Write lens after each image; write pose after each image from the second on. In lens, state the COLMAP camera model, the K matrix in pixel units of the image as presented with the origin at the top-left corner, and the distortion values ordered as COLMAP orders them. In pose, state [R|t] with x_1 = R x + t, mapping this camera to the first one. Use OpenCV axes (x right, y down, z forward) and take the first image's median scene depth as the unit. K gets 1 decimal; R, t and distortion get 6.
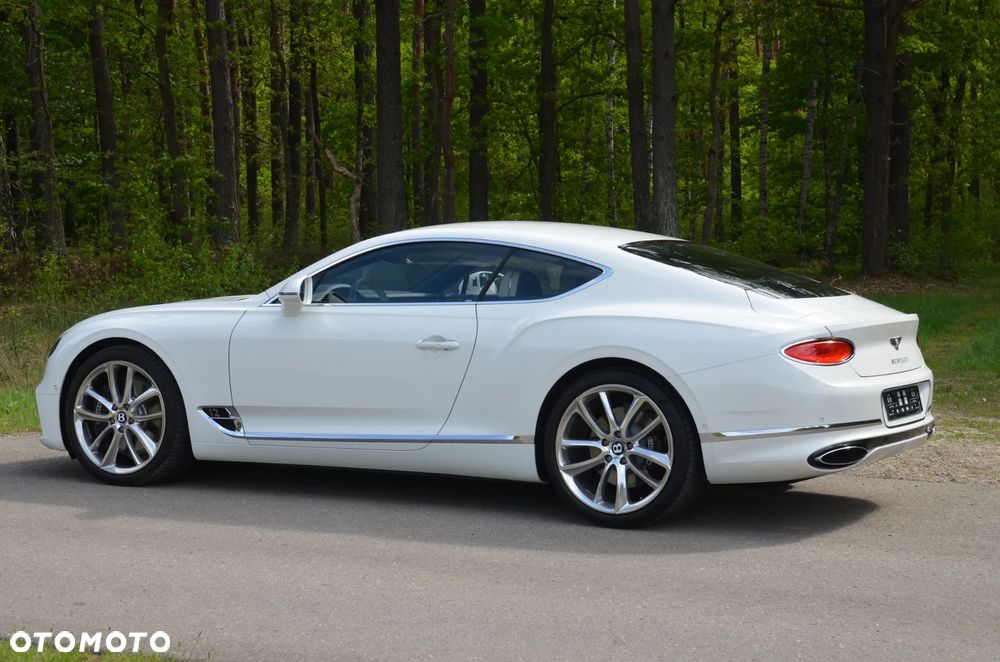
lens RADIAL K [[1982.5, 0, 497.7], [0, 1982.5, 361.0], [0, 0, 1]] dist [0.199694, -0.072002]
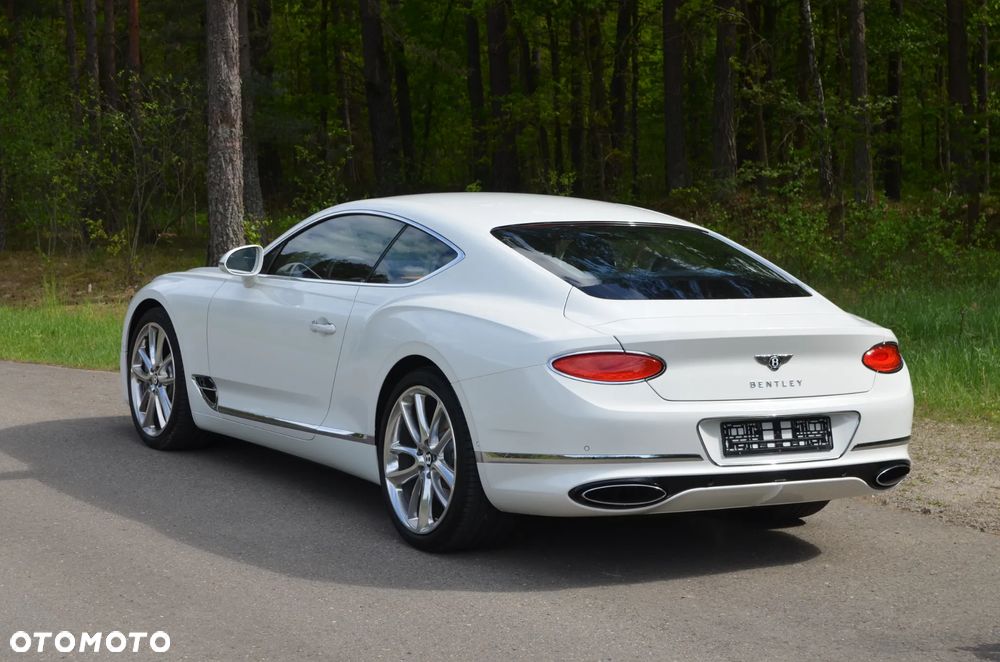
lens RADIAL K [[1982.5, 0, 497.7], [0, 1982.5, 361.0], [0, 0, 1]] dist [0.199694, -0.072002]
pose [[0.862838, 0.071725, -0.500365, 0.511839], [-0.057467, 0.997383, 0.043872, -0.038748], [0.502202, -0.009100, 0.864702, 0.253201]]
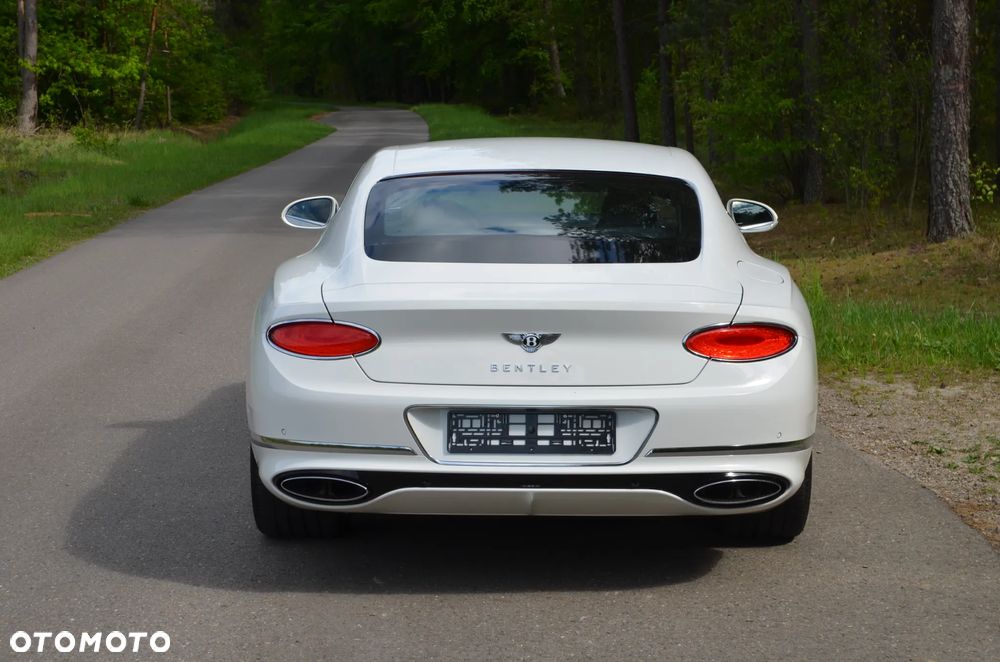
lens RADIAL K [[2018.4, 0, 500.0], [0, 2018.4, 331.0], [0, 0, 1]] dist [0.206413, 0.019292]
pose [[0.487659, 0.103638, -0.866861, 0.785668], [-0.061714, 0.994537, 0.084185, -0.069310], [0.870850, 0.012444, 0.491391, 0.670457]]
